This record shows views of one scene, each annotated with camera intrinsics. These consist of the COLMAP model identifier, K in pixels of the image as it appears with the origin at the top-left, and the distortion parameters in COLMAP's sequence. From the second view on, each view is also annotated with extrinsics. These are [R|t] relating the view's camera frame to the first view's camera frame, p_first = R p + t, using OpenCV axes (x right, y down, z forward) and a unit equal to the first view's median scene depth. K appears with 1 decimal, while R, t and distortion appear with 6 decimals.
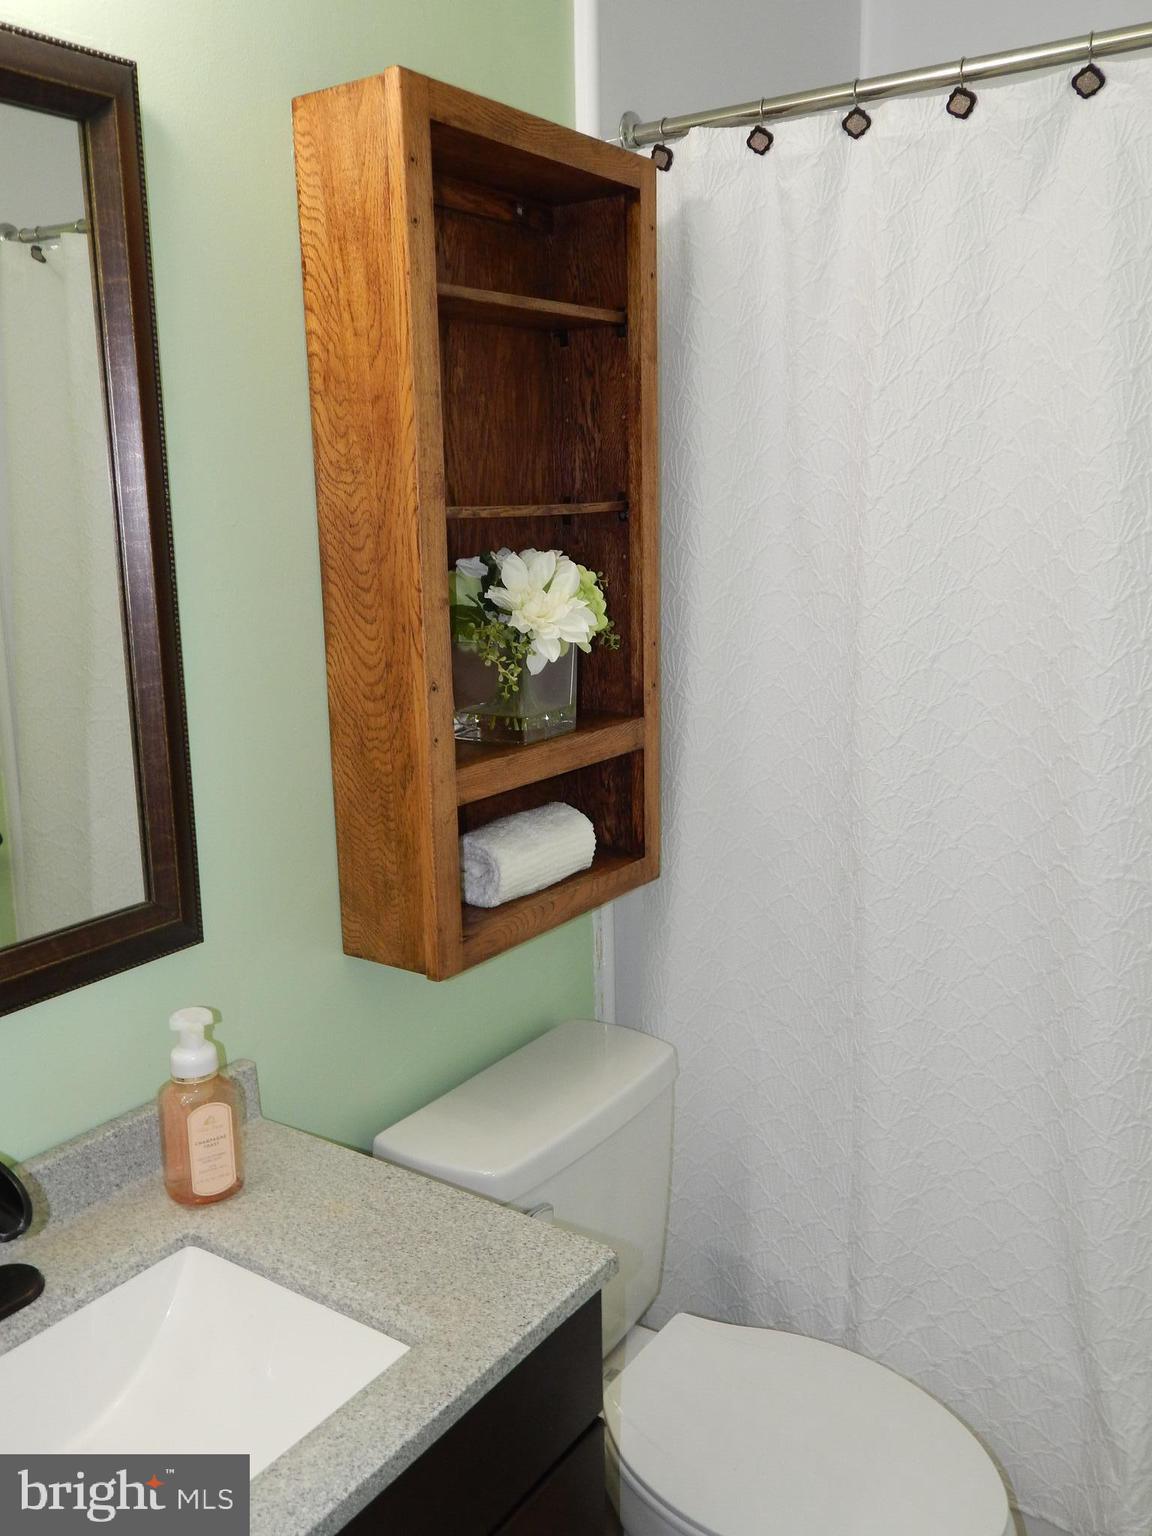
lens RADIAL K [[1283.3, 0, 578.3], [0, 1283.3, 755.1], [0, 0, 1]] dist [0.020323, -0.021489]
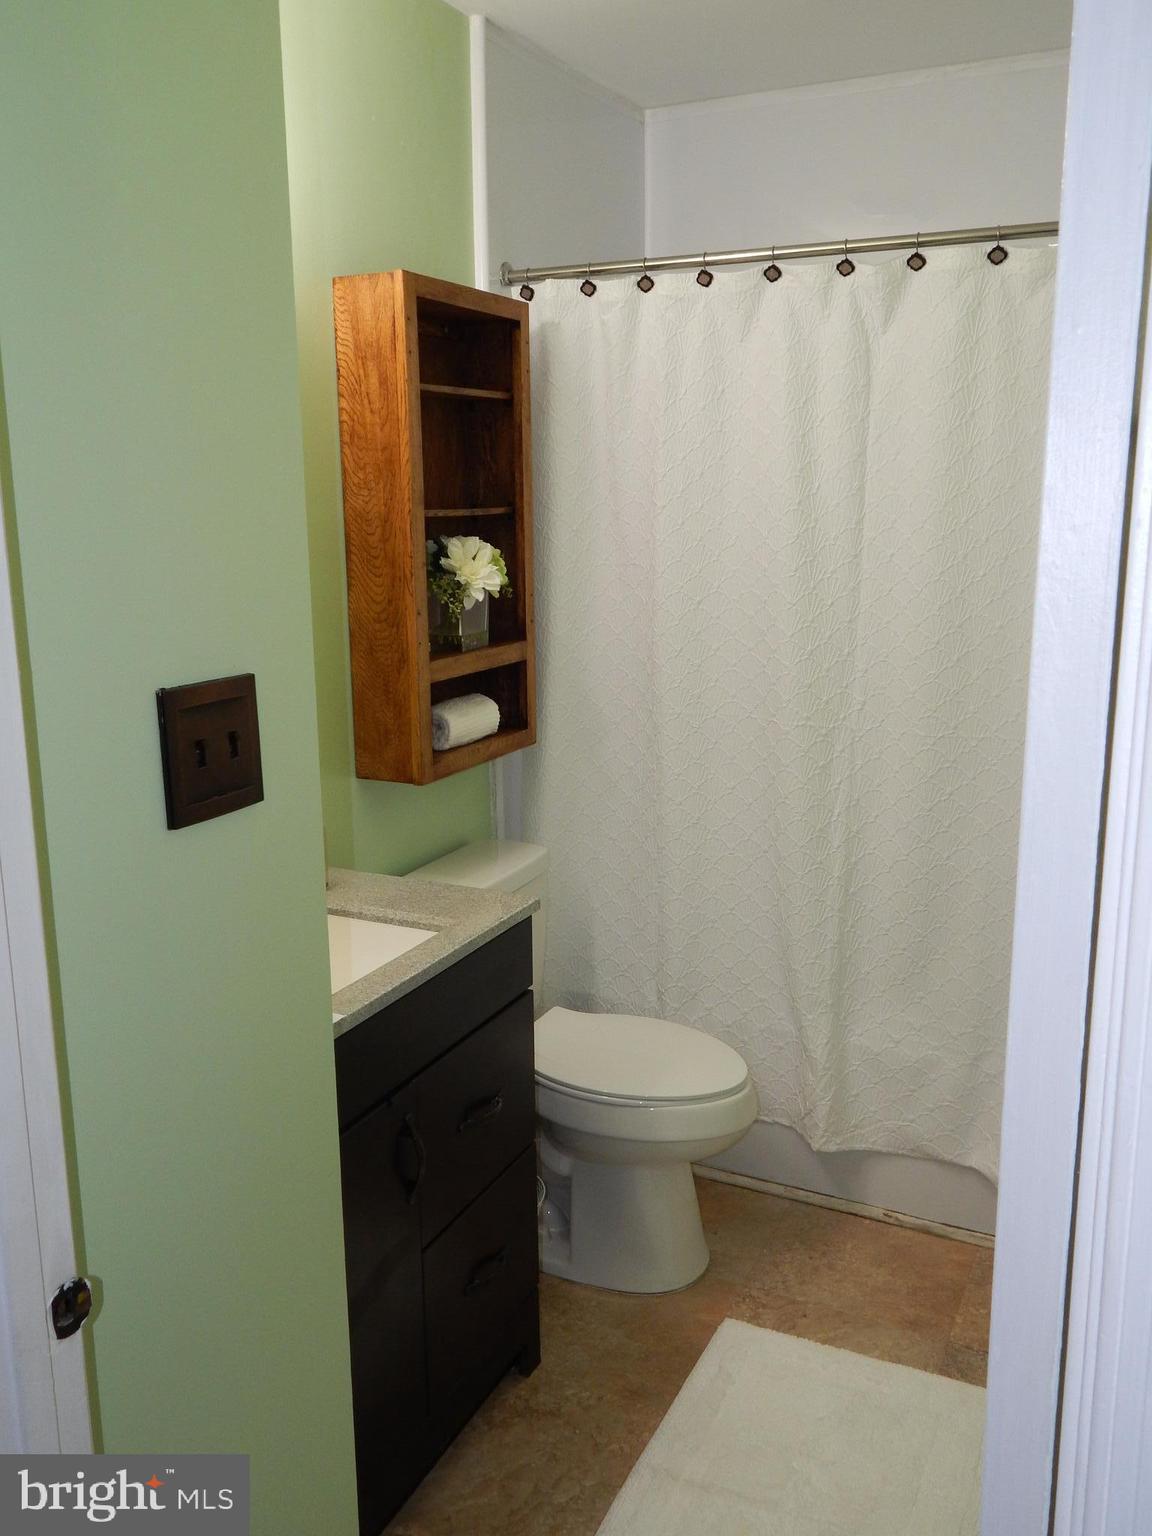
lens RADIAL K [[1283.3, 0, 571.4], [0, 1283.3, 771.8], [0, 0, 1]] dist [0.020323, -0.021489]
pose [[0.988667, -0.025771, 0.147898, -0.154846], [0.024675, 0.999653, 0.009242, 0.138954], [-0.148085, -0.005488, 0.988959, -0.695637]]
